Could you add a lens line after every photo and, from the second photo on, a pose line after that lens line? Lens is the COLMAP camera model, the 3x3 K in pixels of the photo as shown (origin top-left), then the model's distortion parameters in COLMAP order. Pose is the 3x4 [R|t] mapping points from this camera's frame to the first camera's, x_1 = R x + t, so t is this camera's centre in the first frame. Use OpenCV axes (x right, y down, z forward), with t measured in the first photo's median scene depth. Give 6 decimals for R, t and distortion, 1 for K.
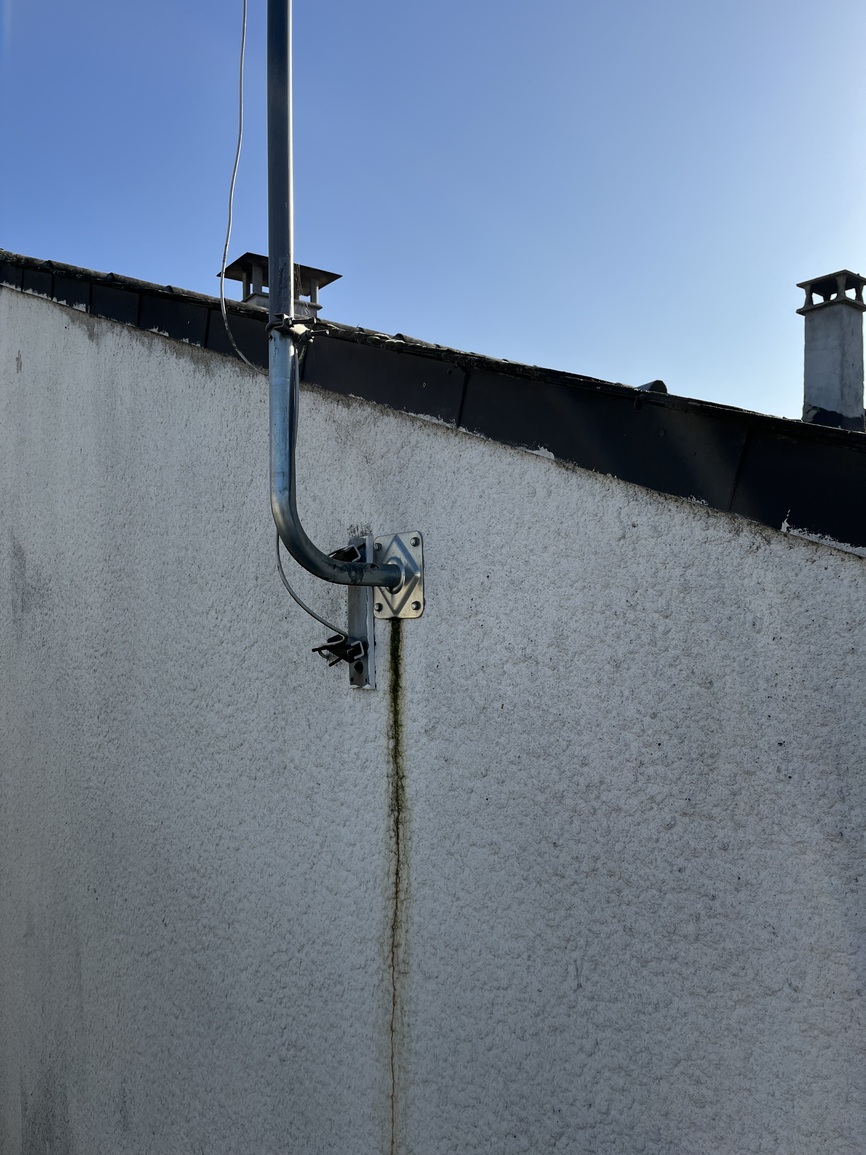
lens RADIAL K [[889.5, 0, 433.0], [0, 889.5, 577.5], [0, 0, 1]] dist [0.039961, -0.079495]
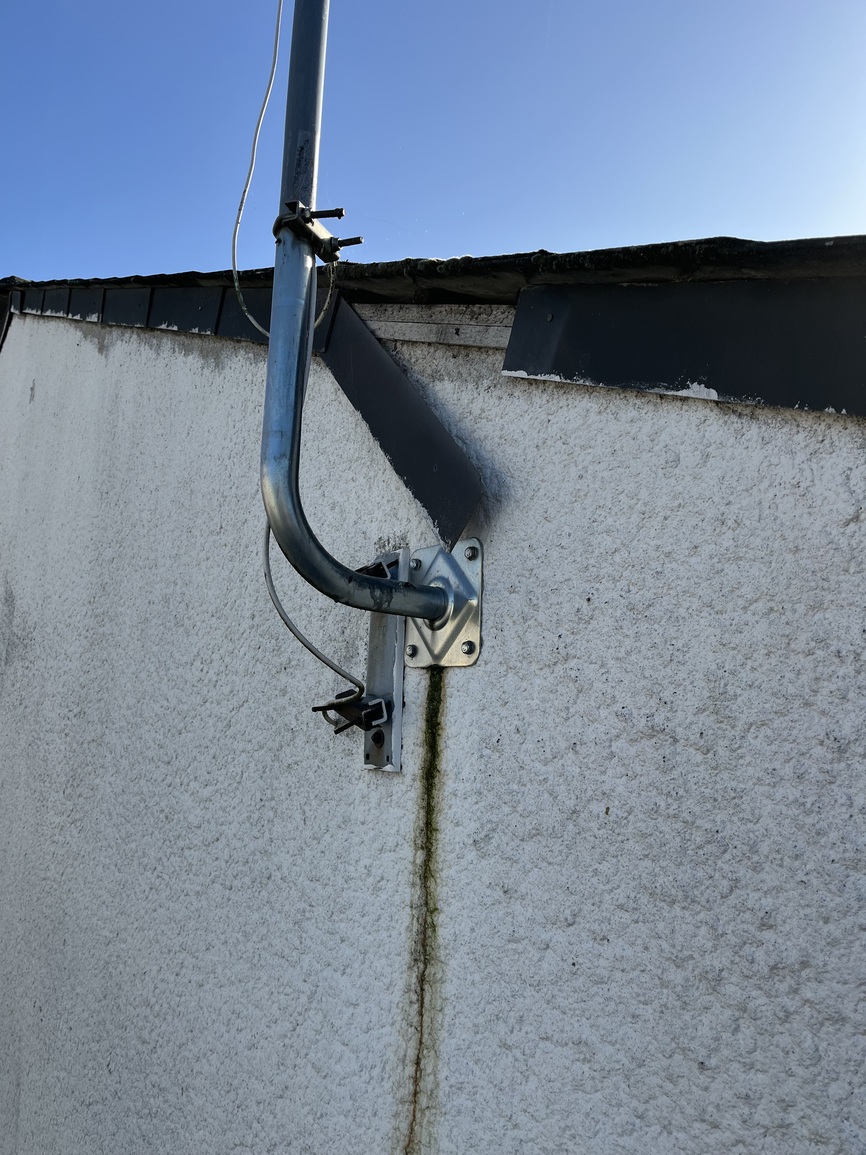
lens RADIAL K [[889.5, 0, 433.0], [0, 889.5, 577.5], [0, 0, 1]] dist [0.039961, -0.079495]
pose [[0.997910, 0.050627, -0.040168, -0.020948], [-0.054489, 0.993317, -0.101749, 0.047110], [0.034748, 0.103725, 0.993999, 0.319000]]
